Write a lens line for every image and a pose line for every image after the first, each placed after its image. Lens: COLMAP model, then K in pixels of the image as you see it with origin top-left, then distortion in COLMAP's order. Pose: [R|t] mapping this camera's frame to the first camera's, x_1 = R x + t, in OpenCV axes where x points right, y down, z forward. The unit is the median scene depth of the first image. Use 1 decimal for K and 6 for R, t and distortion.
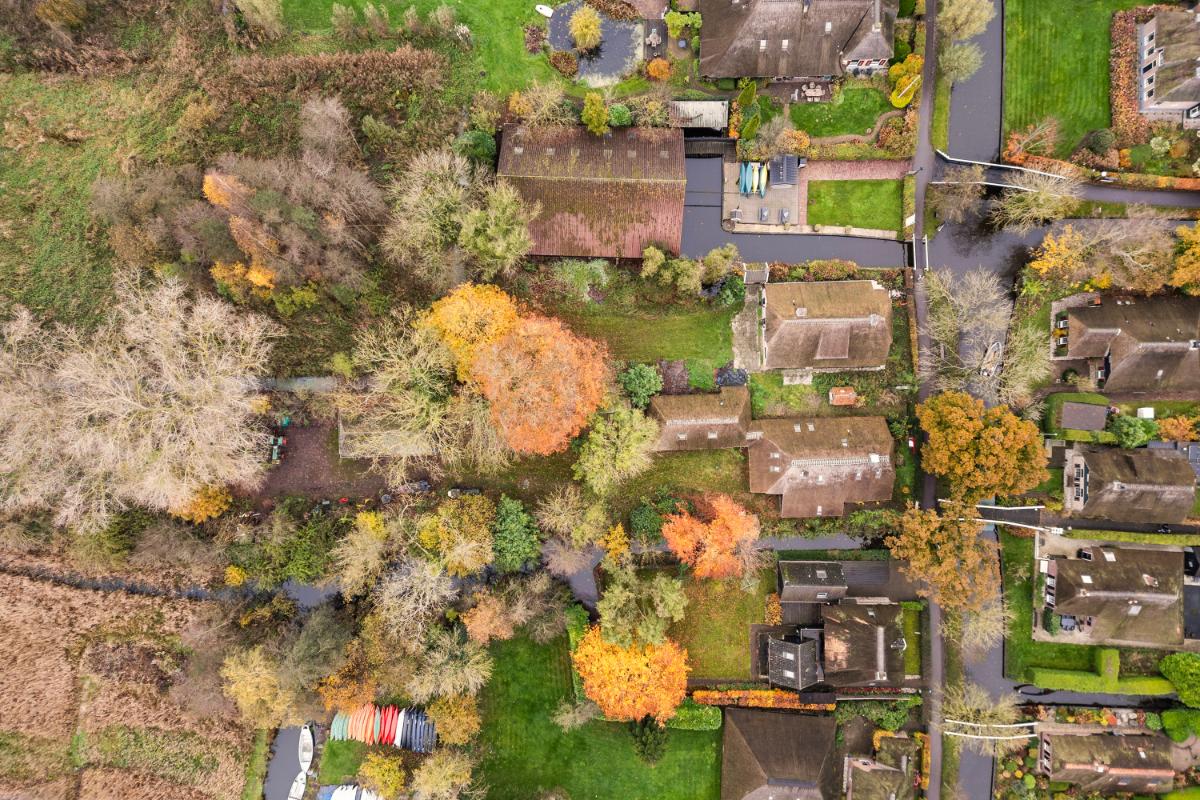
lens RADIAL K [[836.9, 0, 600.0], [0, 836.9, 400.0], [0, 0, 1]] dist [0.119074, -0.128360]
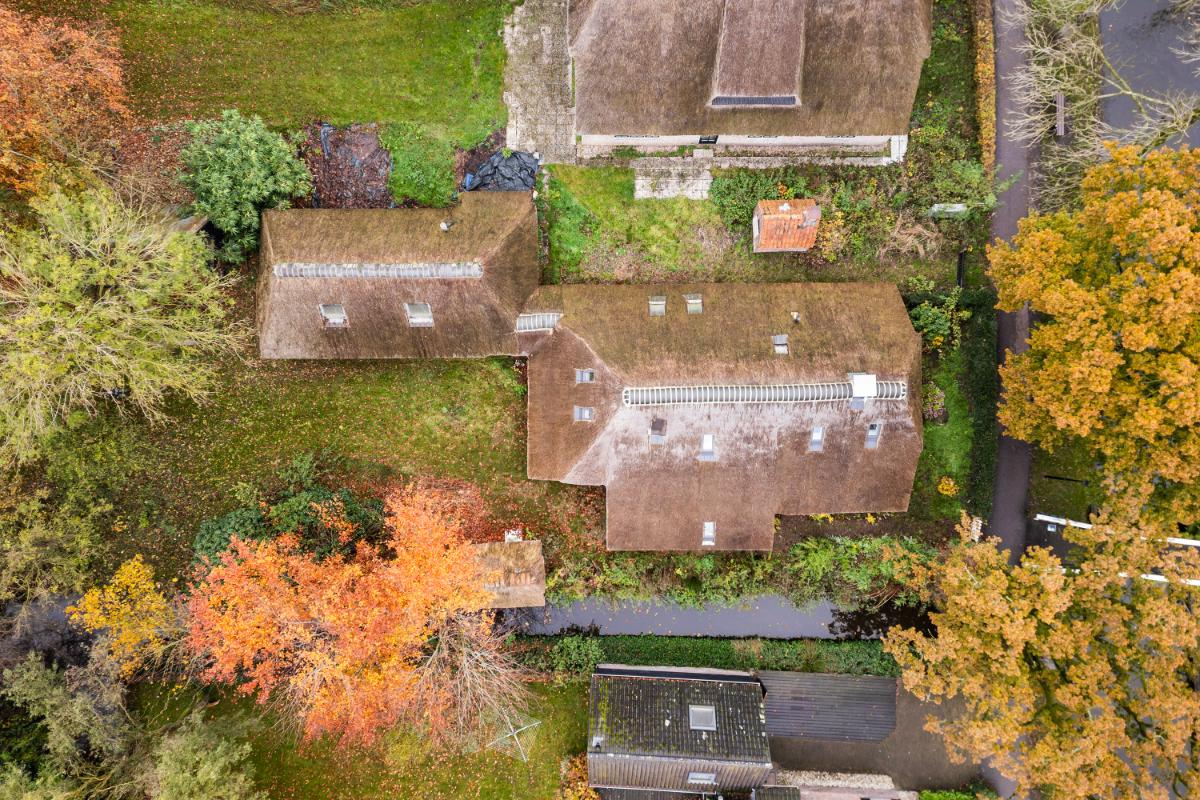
lens RADIAL K [[836.9, 0, 600.0], [0, 836.9, 400.0], [0, 0, 1]] dist [0.119074, -0.128360]
pose [[0.999397, 0.034159, -0.006208, 0.213337], [-0.034149, 0.999415, 0.001843, 0.074012], [0.006267, -0.001630, 0.999979, 0.637980]]
